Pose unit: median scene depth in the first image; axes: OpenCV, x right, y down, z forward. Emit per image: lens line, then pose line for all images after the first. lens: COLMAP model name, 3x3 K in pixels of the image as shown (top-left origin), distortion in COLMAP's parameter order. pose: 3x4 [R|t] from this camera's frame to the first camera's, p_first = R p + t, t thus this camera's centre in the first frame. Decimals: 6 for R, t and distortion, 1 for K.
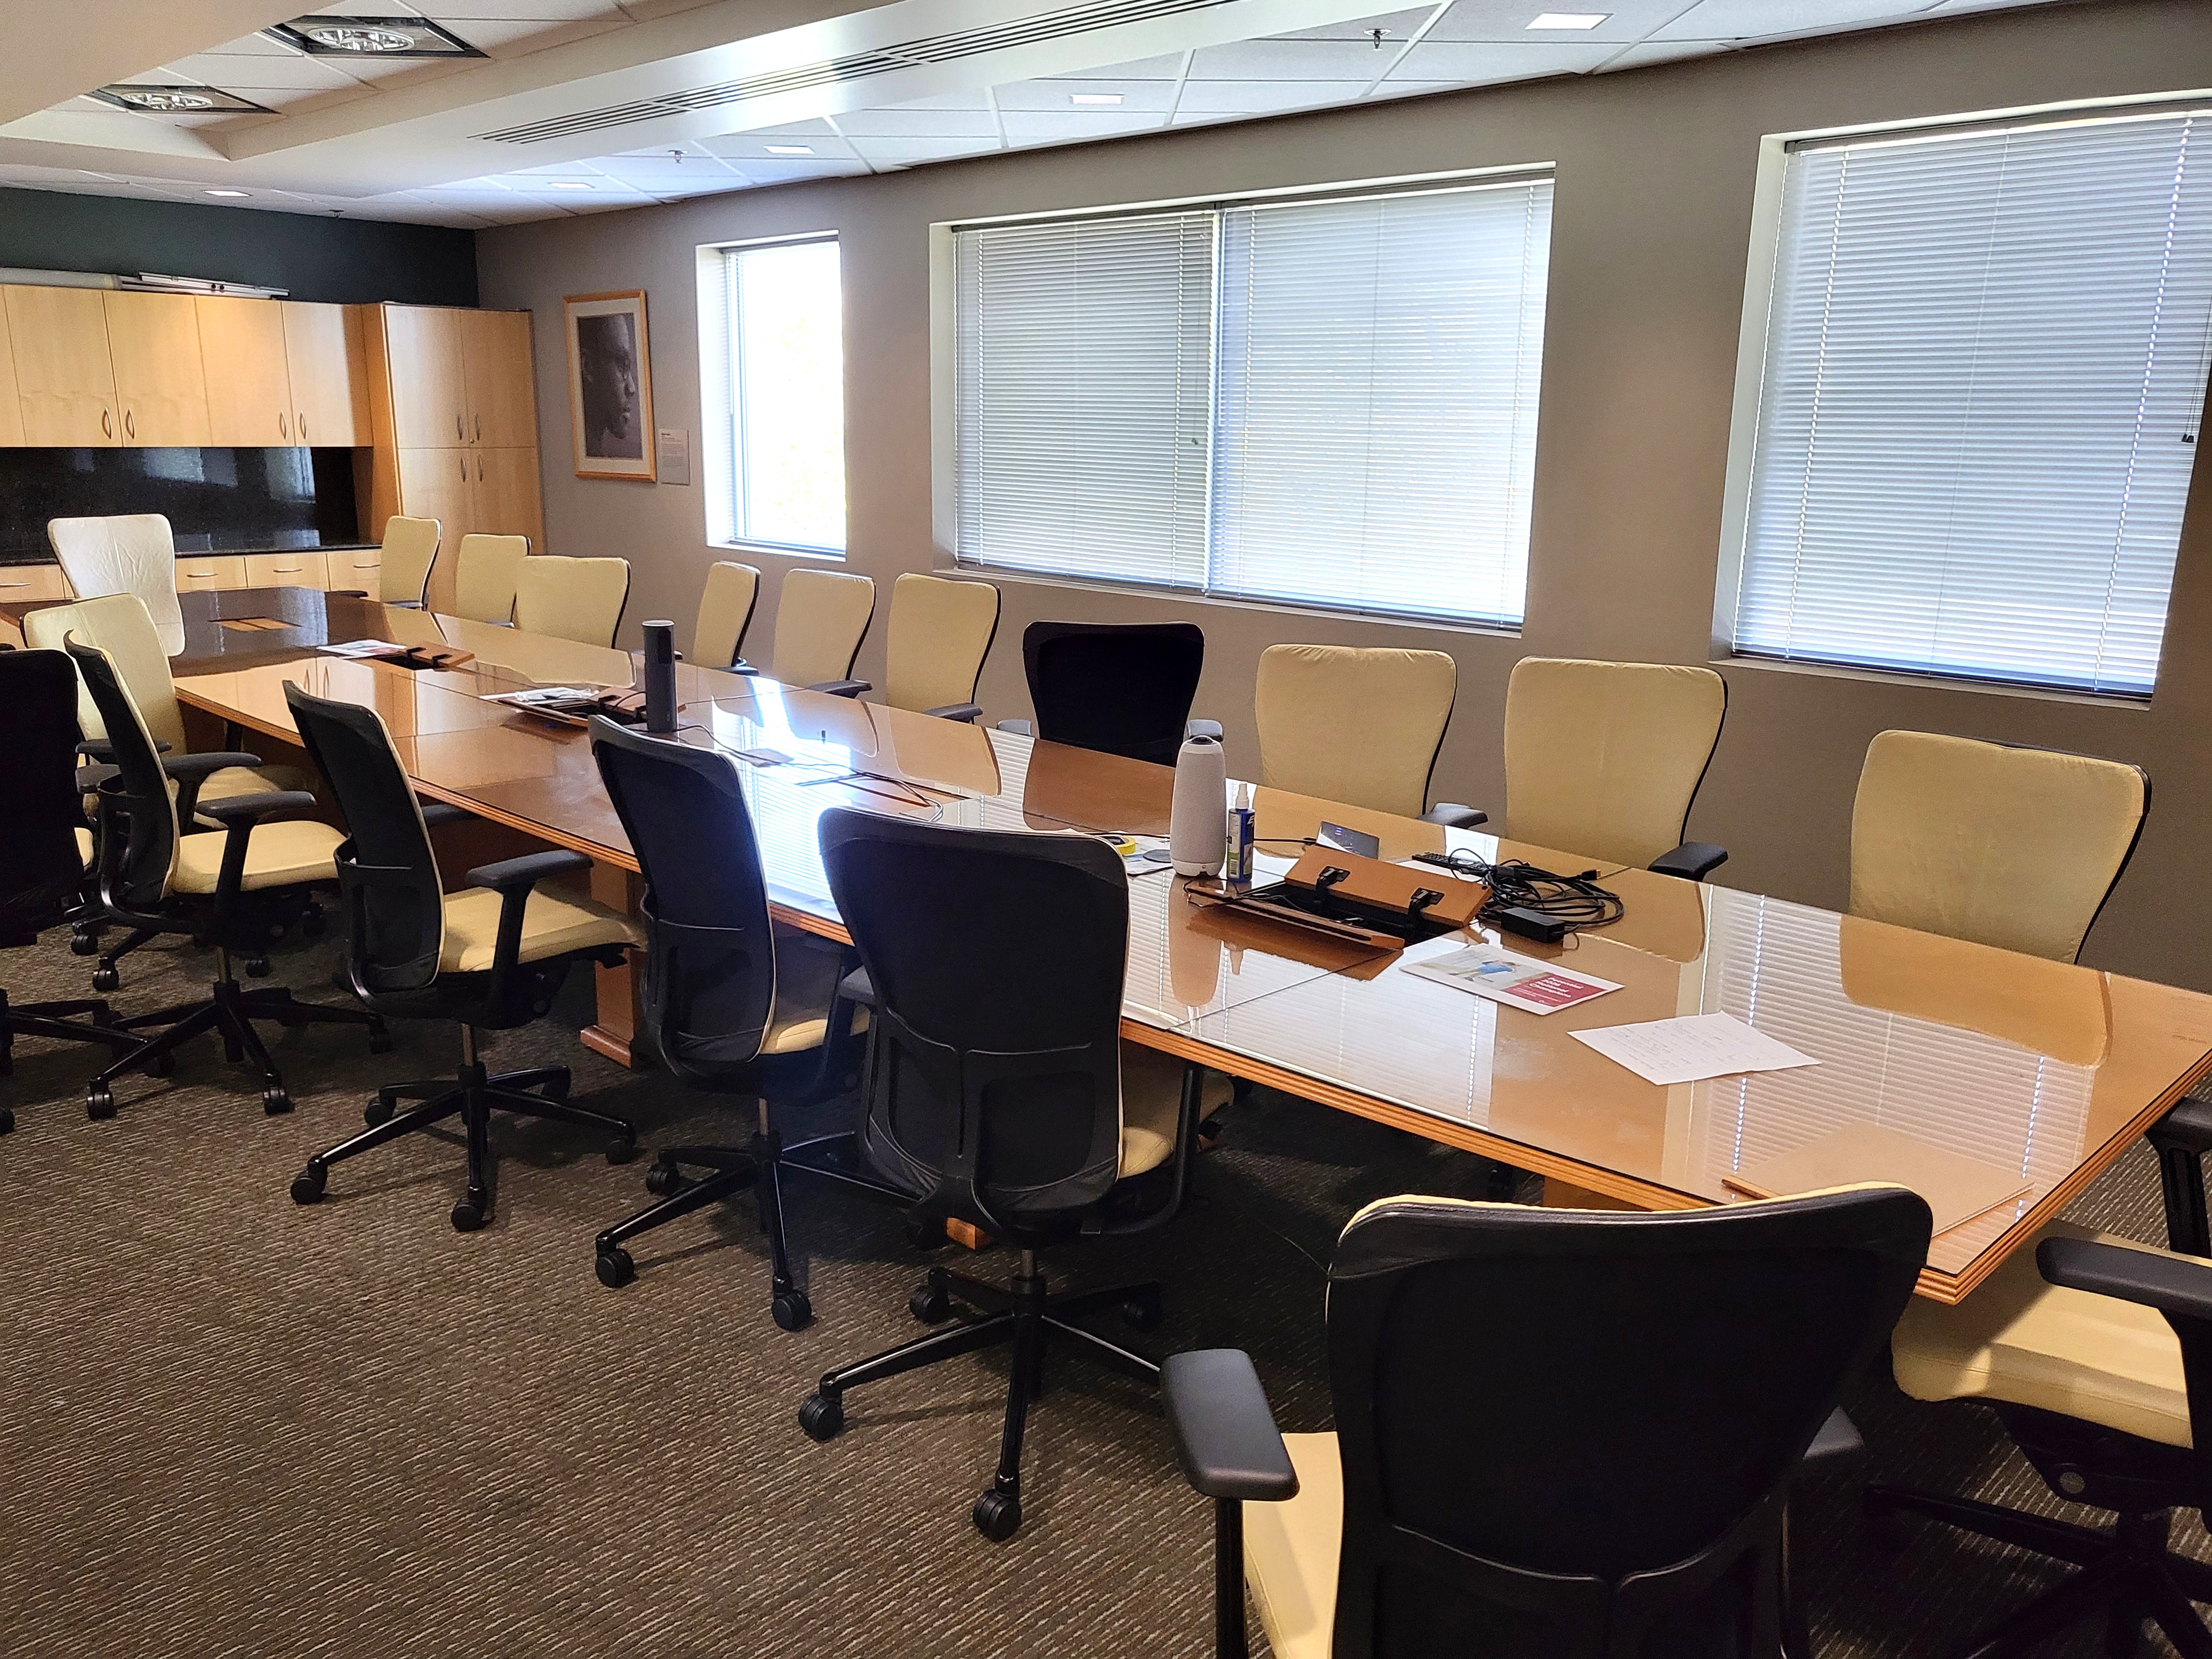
lens RADIAL K [[1715.5, 0, 1106.2], [0, 1715.5, 832.6], [0, 0, 1]] dist [-0.003367, 0.038967]
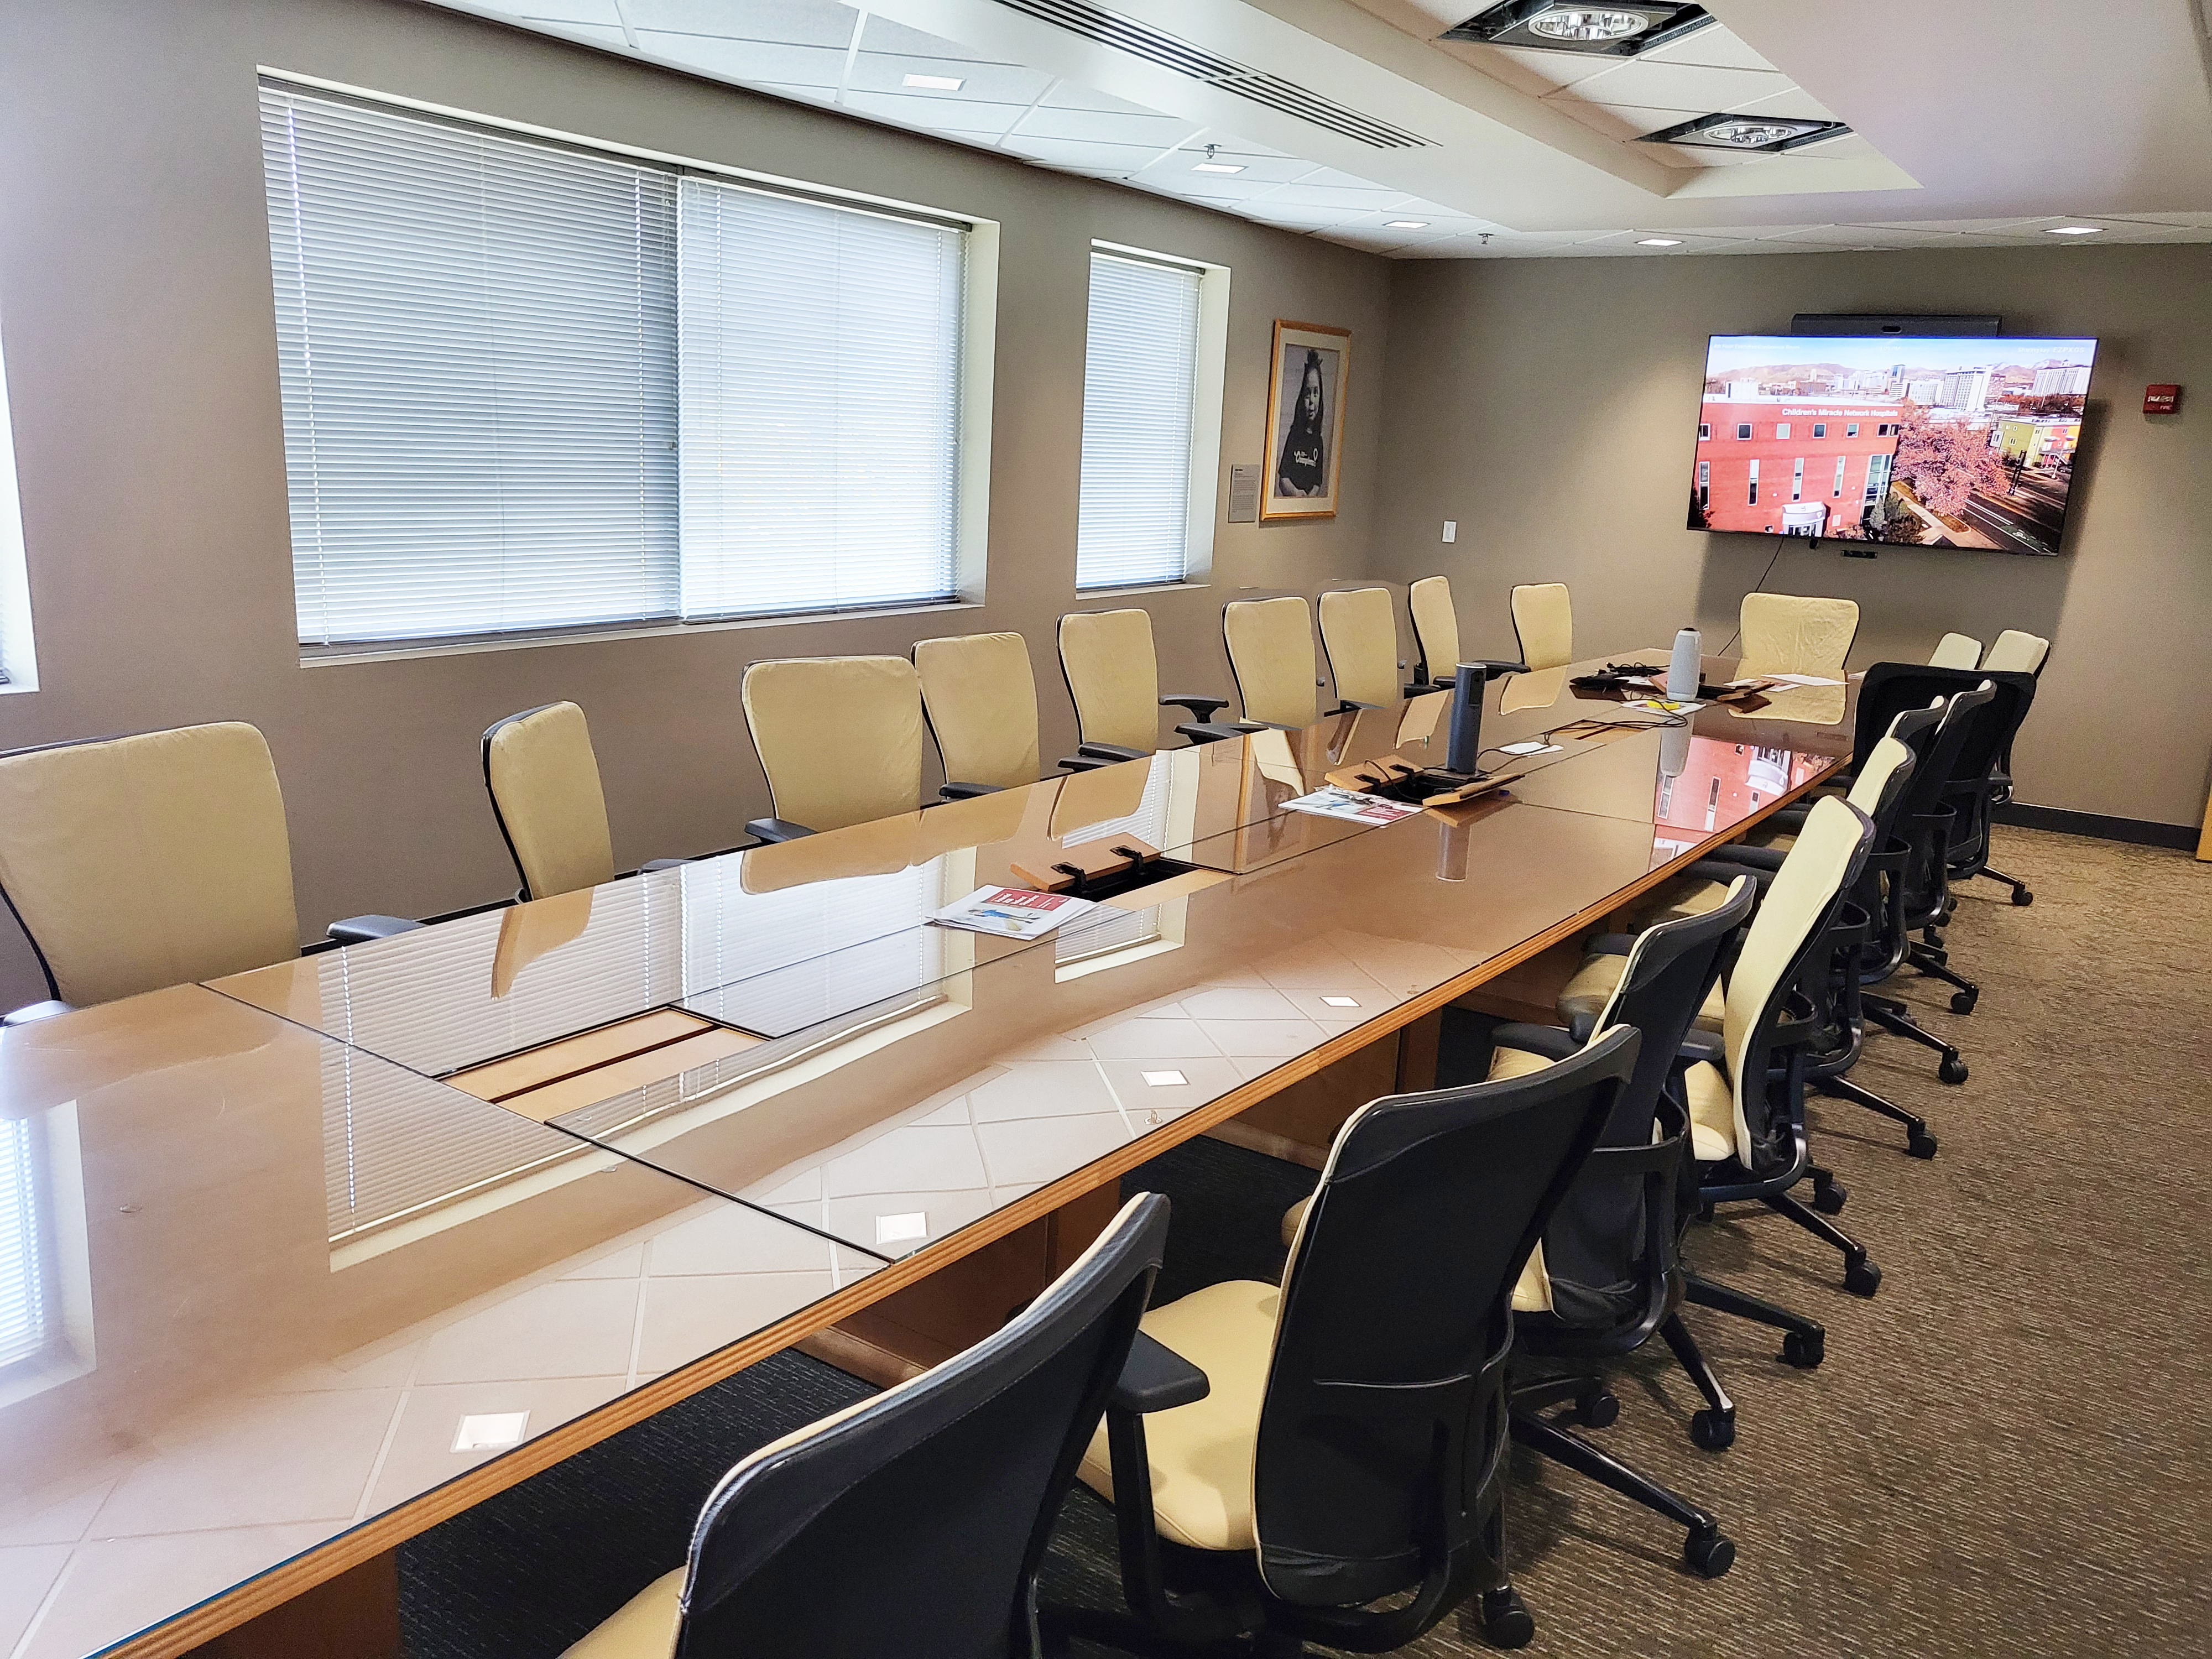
lens RADIAL K [[1715.5, 0, 1105.3], [0, 1715.5, 829.3], [0, 0, 1]] dist [-0.003367, 0.038967]
pose [[-0.177102, -0.256124, 0.950282, -0.885957], [0.171206, 0.942806, 0.286016, -0.270390], [-0.969187, 0.213348, -0.123123, 0.993413]]
